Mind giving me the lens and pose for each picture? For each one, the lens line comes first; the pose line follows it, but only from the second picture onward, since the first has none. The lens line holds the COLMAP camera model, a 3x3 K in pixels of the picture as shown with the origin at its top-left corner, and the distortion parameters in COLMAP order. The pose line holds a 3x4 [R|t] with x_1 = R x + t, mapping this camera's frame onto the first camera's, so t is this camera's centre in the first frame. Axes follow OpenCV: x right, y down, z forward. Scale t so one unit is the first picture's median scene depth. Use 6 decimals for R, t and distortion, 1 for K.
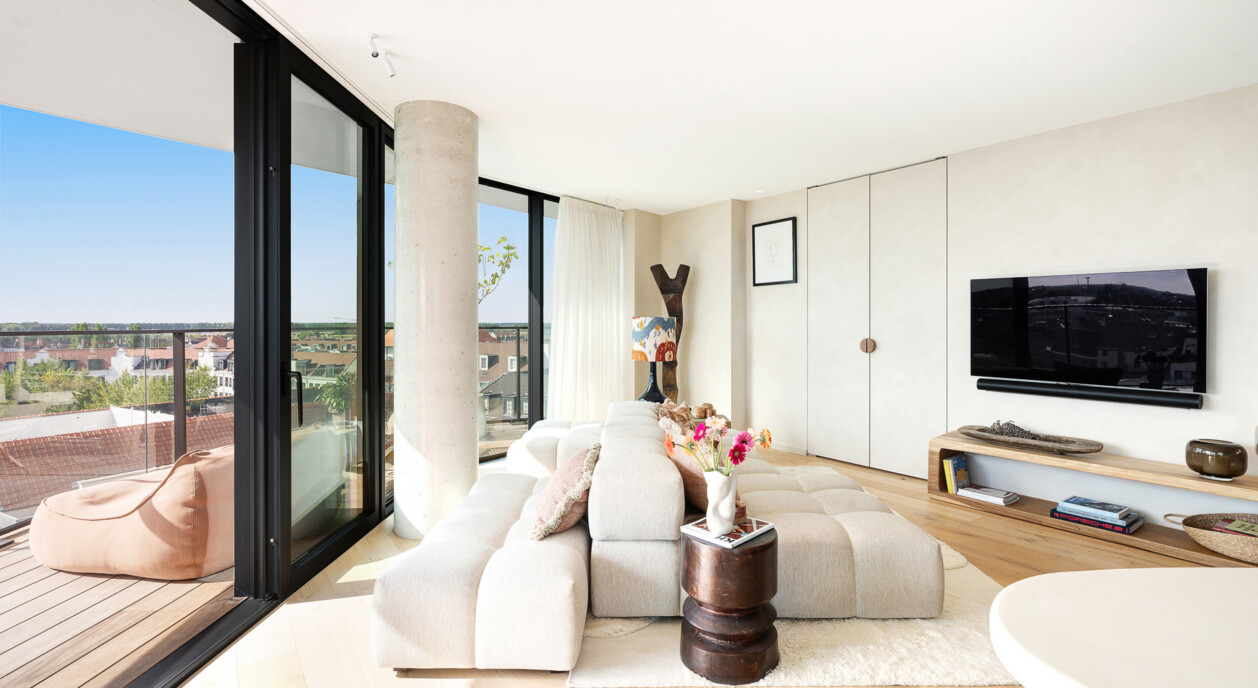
lens RADIAL K [[573.0, 0, 627.1], [0, 573.0, 323.5], [0, 0, 1]] dist [-0.000074, 0.000056]
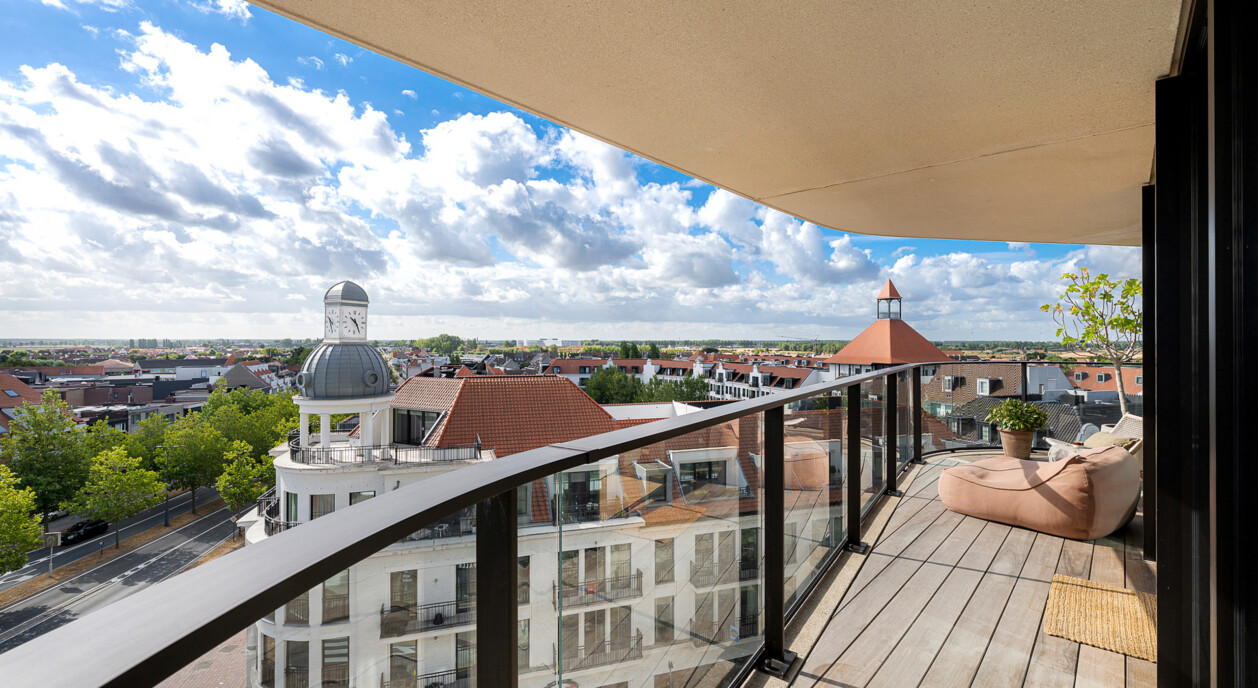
lens RADIAL K [[542.6, 0, 629.0], [0, 542.6, 344.0], [0, 0, 1]] dist [-0.000160, 0.000033]
pose [[0.735908, 0.005405, -0.677060, -0.445884], [-0.001964, 0.999981, 0.005848, -0.052014], [0.677079, -0.002974, 0.735905, -0.575975]]
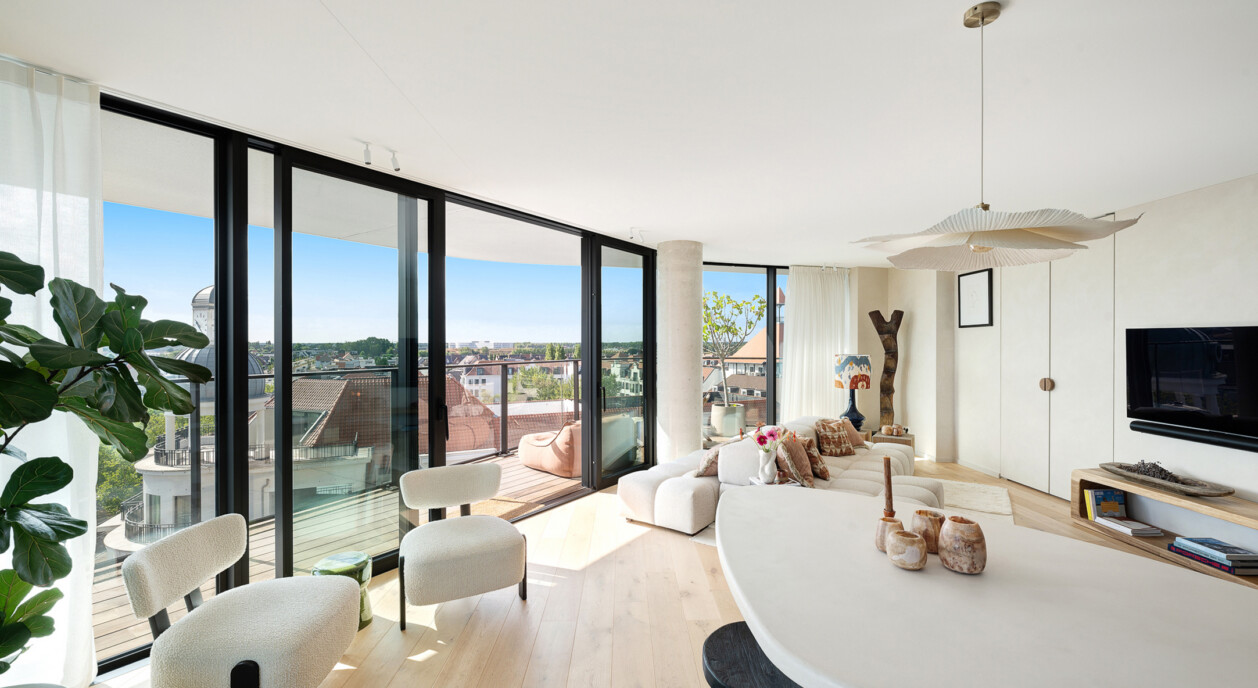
lens RADIAL K [[514.0, 0, 629.0], [0, 514.0, 344.0], [0, 0, 1]] dist [-0.000800, -0.000116]
pose [[0.819504, 0.000072, -0.573073, 0.384214], [0.001523, 0.999996, 0.002305, -0.051447], [0.573071, -0.002762, 0.819501, -0.333674]]
